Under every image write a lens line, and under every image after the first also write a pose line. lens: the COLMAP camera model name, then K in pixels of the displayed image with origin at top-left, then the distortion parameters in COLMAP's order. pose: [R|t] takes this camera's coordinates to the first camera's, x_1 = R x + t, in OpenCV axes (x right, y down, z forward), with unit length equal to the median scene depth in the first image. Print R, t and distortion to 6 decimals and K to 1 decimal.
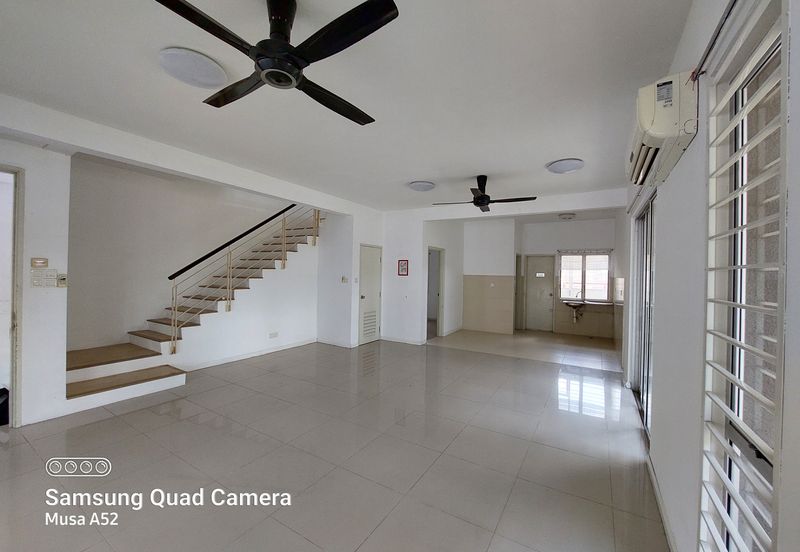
lens RADIAL K [[322.5, 0, 400.0], [0, 322.5, 276.0], [0, 0, 1]] dist [-0.001045, -0.000070]
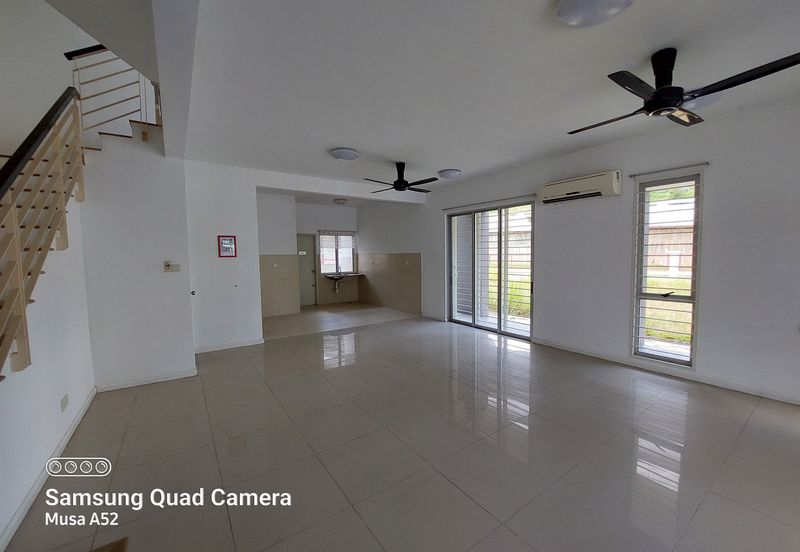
lens RADIAL K [[322.5, 0, 400.0], [0, 322.5, 276.0], [0, 0, 1]] dist [-0.001045, -0.000070]
pose [[0.407911, -0.083283, 0.909215, -0.425078], [0.018676, 0.996384, 0.082889, -0.010521], [-0.912831, -0.016831, 0.407991, 0.302890]]
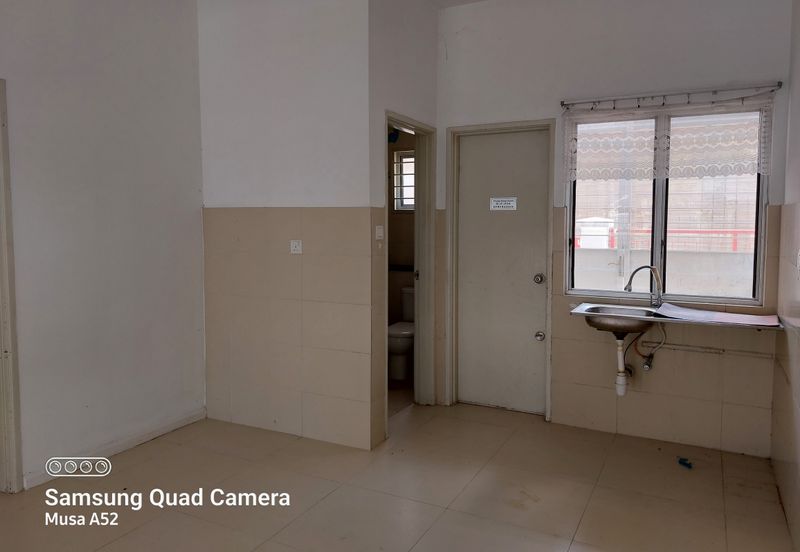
lens RADIAL K [[571.1, 0, 401.9], [0, 571.1, 264.2], [0, 0, 1]] dist [0.097977, -0.138988]
pose [[0.996658, -0.025169, 0.077711, 0.340099], [0.019542, 0.997189, 0.072339, 0.011216], [-0.079313, -0.070578, 0.994348, 0.575794]]
